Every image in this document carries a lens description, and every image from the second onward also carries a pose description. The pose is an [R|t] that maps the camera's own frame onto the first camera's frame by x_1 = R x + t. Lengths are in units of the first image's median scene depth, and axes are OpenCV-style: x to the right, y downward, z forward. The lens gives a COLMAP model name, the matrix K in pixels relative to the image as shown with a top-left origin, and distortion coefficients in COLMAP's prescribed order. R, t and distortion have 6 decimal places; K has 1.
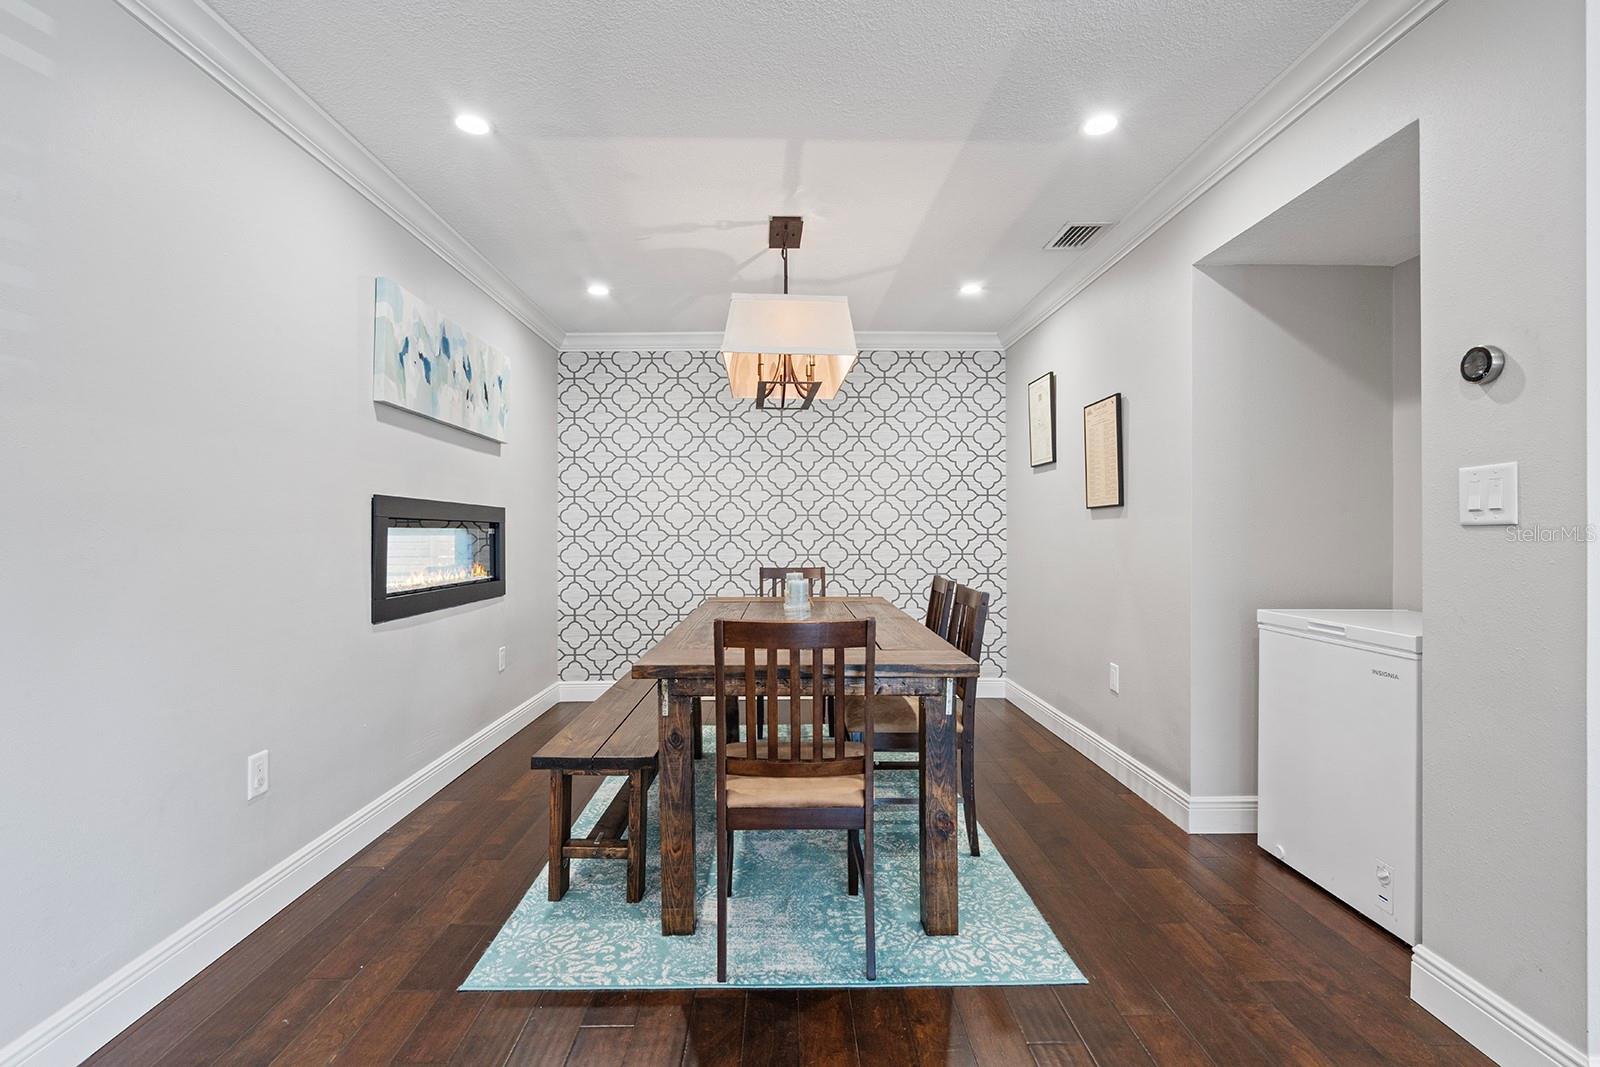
lens RADIAL K [[726.2, 0, 792.9], [0, 726.2, 528.0], [0, 0, 1]] dist [-0.000226, 0.000347]
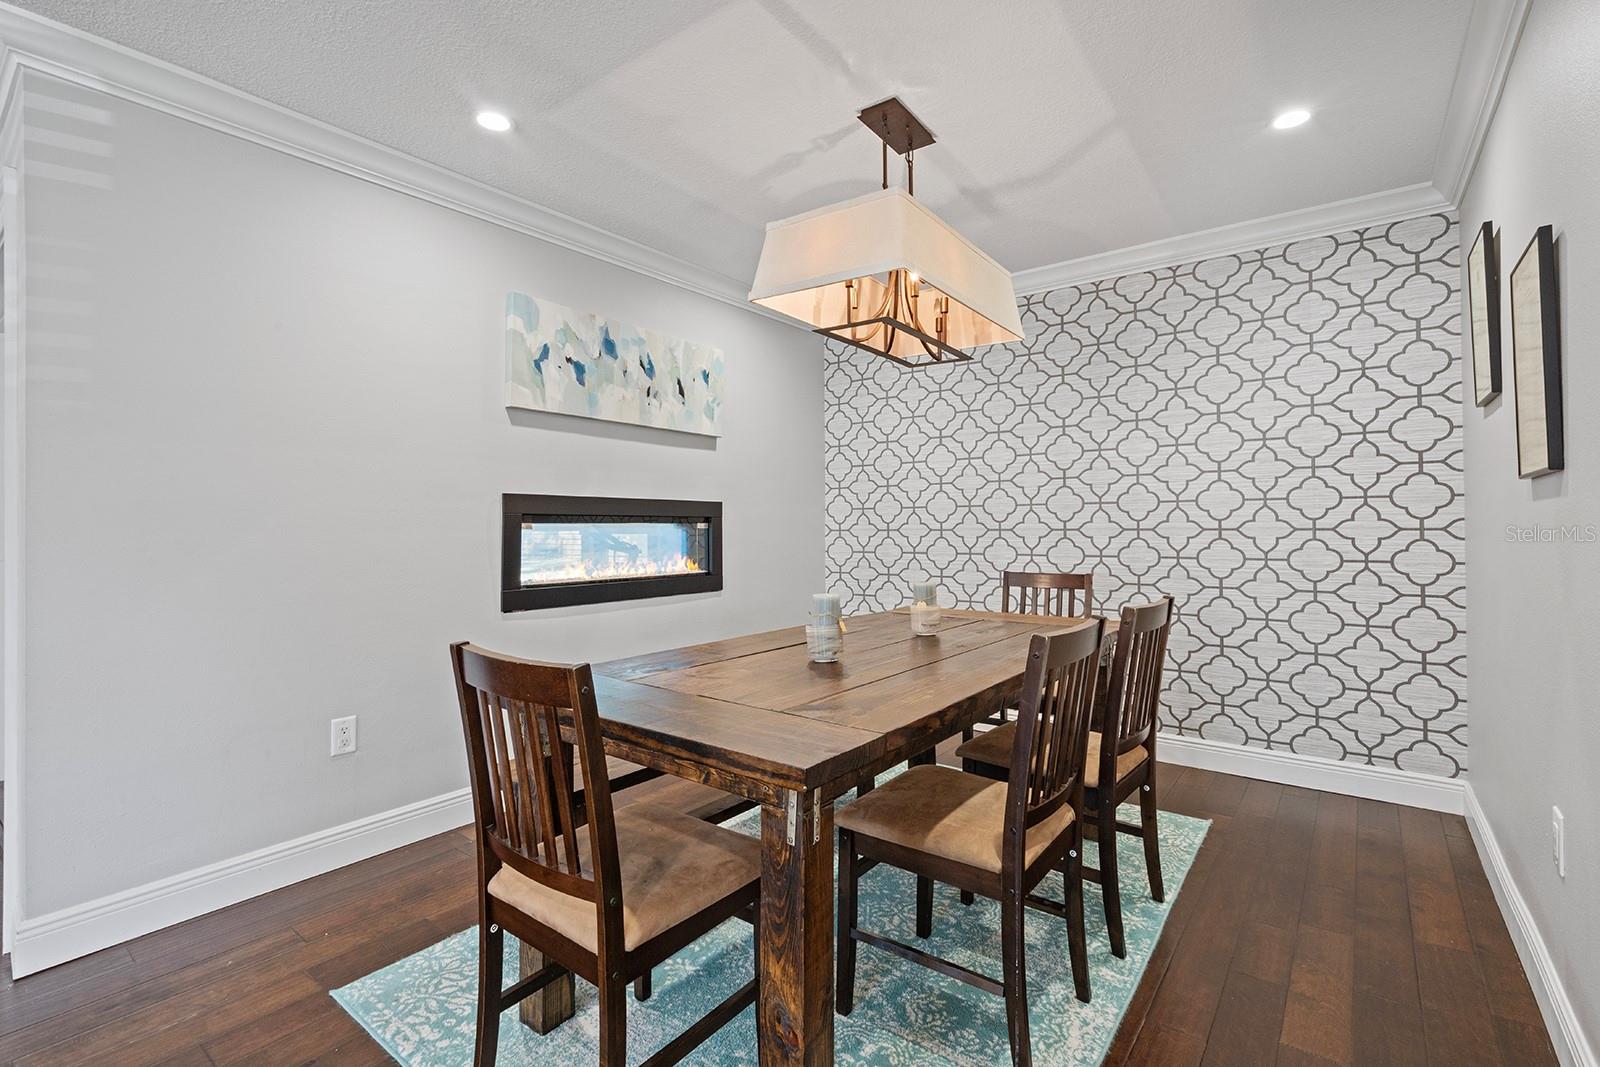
lens RADIAL K [[730.3, 0, 798.1], [0, 730.3, 514.8], [0, 0, 1]] dist [0.000306, 0.000224]
pose [[0.783792, -0.010542, -0.620934, 0.355548], [0.006106, 0.999938, -0.009270, -0.000552], [0.620994, 0.003474, 0.783808, 0.331717]]
